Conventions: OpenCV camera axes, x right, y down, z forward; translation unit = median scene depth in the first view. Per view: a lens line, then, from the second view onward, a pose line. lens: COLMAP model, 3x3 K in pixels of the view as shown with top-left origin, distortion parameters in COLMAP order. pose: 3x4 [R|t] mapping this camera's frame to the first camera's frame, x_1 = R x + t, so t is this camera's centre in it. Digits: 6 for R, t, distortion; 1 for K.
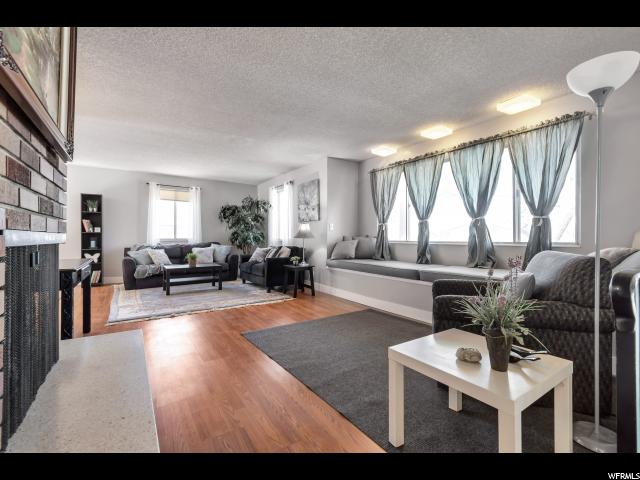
lens RADIAL K [[288.2, 0, 321.7], [0, 288.2, 238.0], [0, 0, 1]] dist [0.002860, 0.000192]
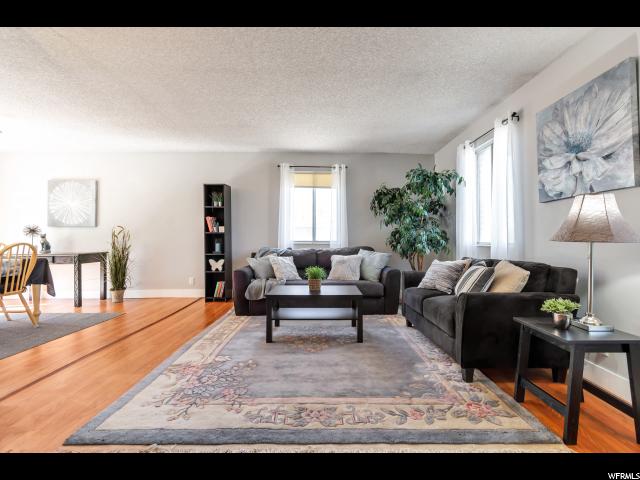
lens RADIAL K [[288.2, 0, 321.7], [0, 288.2, 238.0], [0, 0, 1]] dist [0.002860, 0.000192]
pose [[0.830747, -0.000919, -0.556649, -0.110279], [-0.003643, 0.999968, -0.007087, -0.000432], [0.556638, 0.007915, 0.830718, 0.482961]]
